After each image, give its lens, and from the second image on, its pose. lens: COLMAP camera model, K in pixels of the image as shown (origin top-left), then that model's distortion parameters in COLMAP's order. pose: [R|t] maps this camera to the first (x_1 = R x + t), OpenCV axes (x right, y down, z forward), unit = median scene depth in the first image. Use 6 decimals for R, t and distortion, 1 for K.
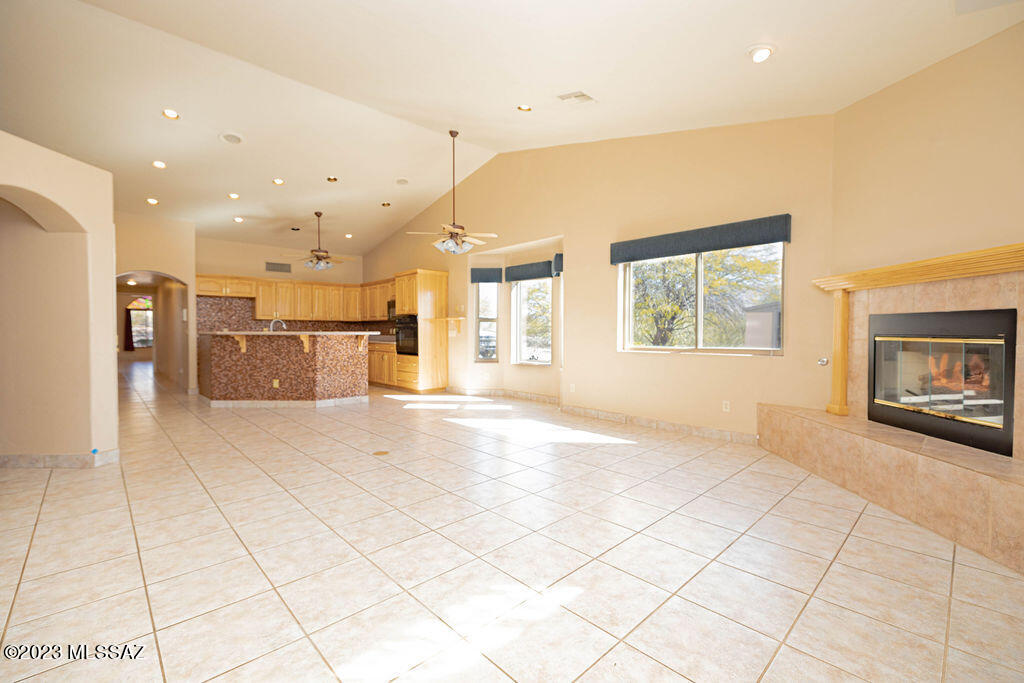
lens RADIAL K [[440.0, 0, 518.3], [0, 440.0, 326.4], [0, 0, 1]] dist [-0.001104, -0.000269]
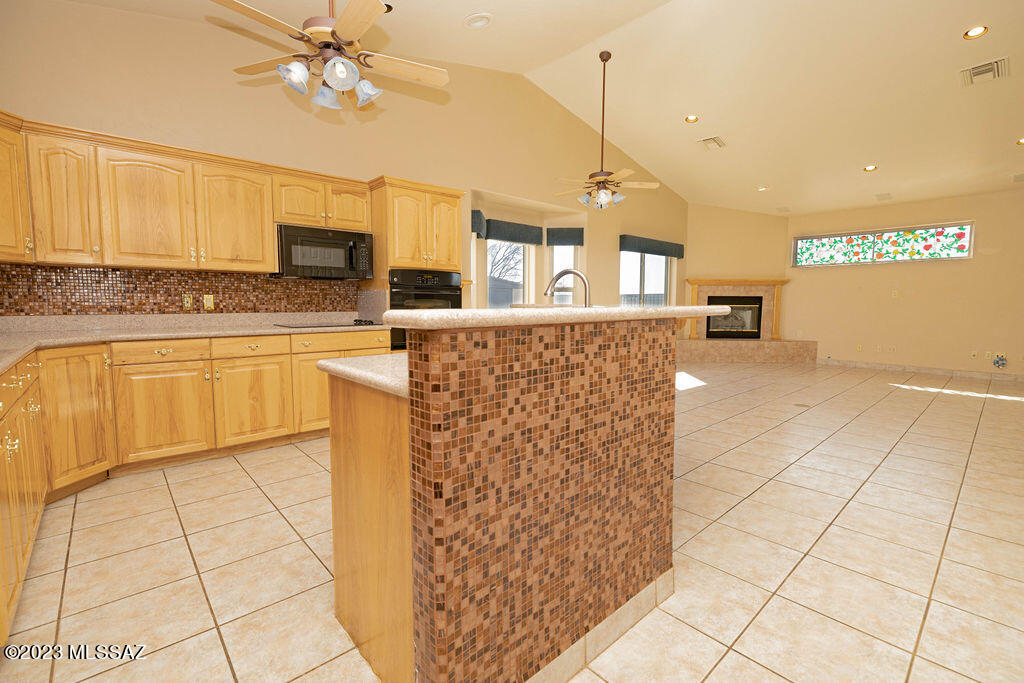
lens RADIAL K [[440.0, 0, 508.3], [0, 440.0, 338.3], [0, 0, 1]] dist [-0.001104, -0.000269]
pose [[0.041514, -0.081899, 0.995776, -0.965099], [-0.011824, 0.996525, 0.082454, 0.011550], [-0.999068, -0.015197, 0.040402, 1.101485]]
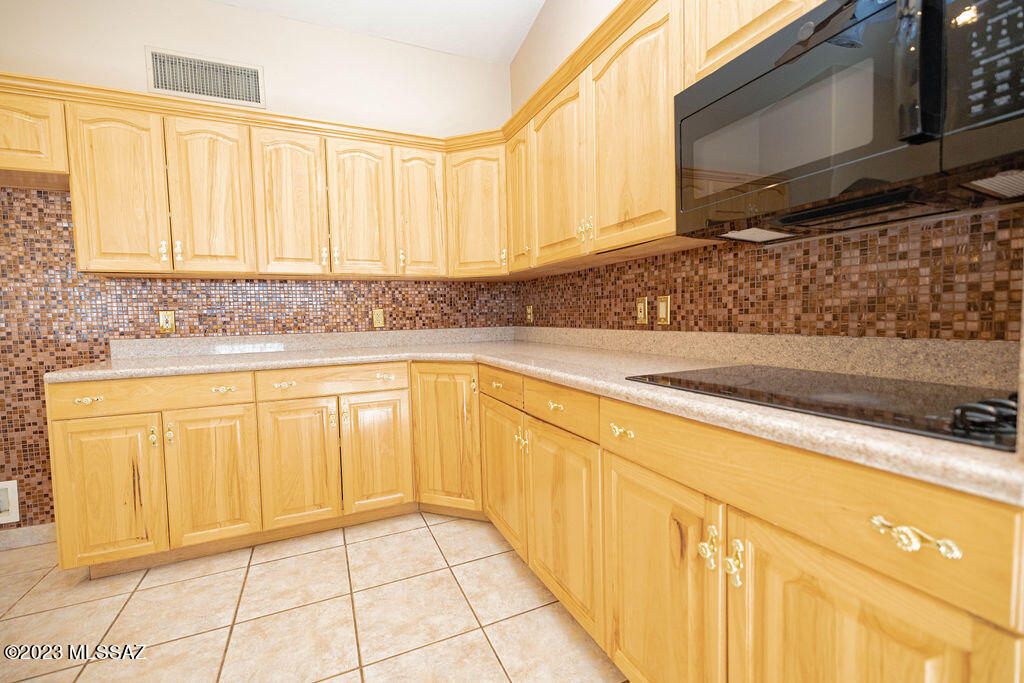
lens RADIAL K [[440.0, 0, 513.0], [0, 440.0, 338.7], [0, 0, 1]] dist [-0.001104, -0.000269]
pose [[0.932671, -0.001785, -0.360723, -0.410767], [0.025616, 0.997791, 0.061295, 0.014809], [0.359817, -0.066408, 0.930657, 1.186587]]
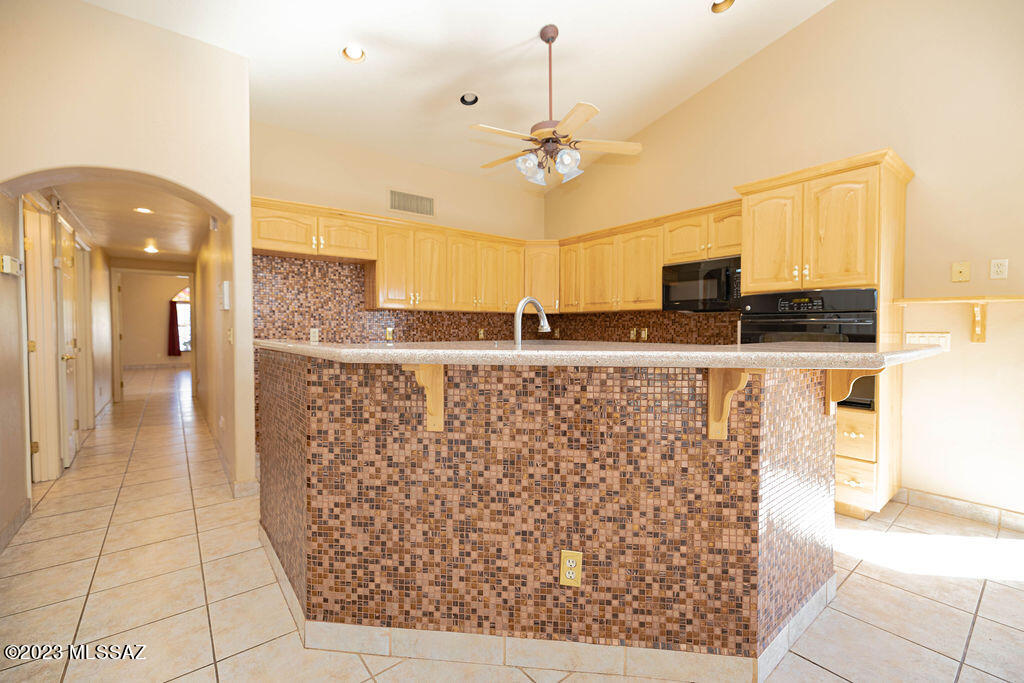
lens RADIAL K [[440.0, 0, 525.3], [0, 440.0, 333.5], [0, 0, 1]] dist [-0.001104, -0.000269]
pose [[0.996102, 0.002896, -0.088167, -0.553705], [-0.001135, 0.999799, 0.020019, 0.001155], [0.088207, -0.019841, 0.995905, 0.765978]]
